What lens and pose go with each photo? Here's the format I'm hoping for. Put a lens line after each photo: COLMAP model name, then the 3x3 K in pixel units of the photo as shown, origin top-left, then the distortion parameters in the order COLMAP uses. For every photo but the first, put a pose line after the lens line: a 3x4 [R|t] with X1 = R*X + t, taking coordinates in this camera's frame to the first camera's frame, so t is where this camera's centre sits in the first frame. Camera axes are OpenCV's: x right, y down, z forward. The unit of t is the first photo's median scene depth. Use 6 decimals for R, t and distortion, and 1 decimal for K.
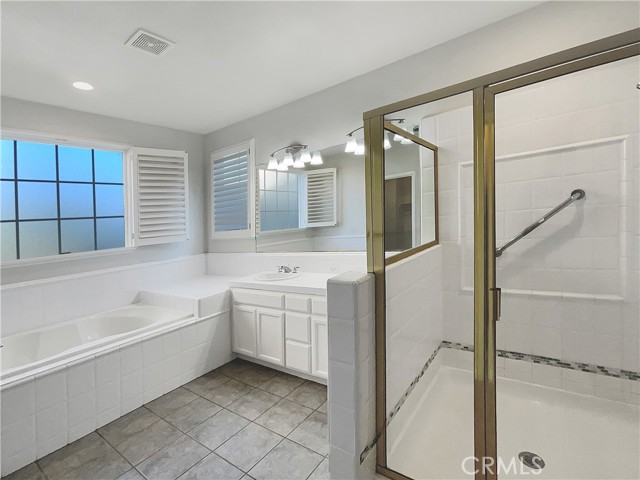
lens RADIAL K [[280.6, 0, 323.5], [0, 280.6, 218.3], [0, 0, 1]] dist [0.002233, 0.001062]
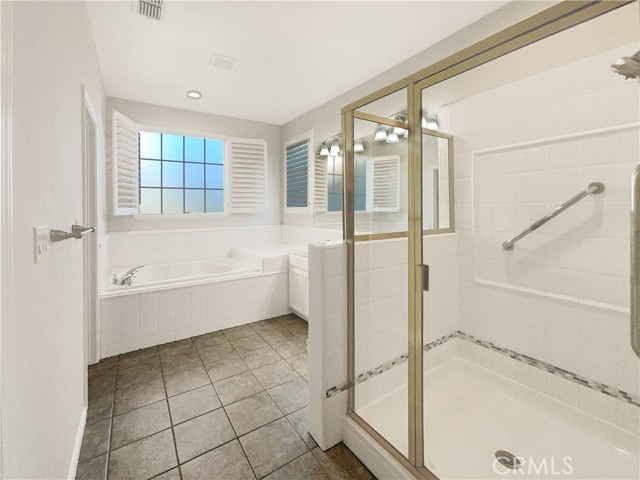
lens RADIAL K [[273.0, 0, 323.4], [0, 273.0, 208.4], [0, 0, 1]] dist [0.000423, 0.000236]
pose [[0.934961, 0.082232, -0.345089, 0.209066], [-0.076354, 0.996611, 0.030617, 0.008683], [0.346437, -0.002277, 0.938071, -0.052035]]
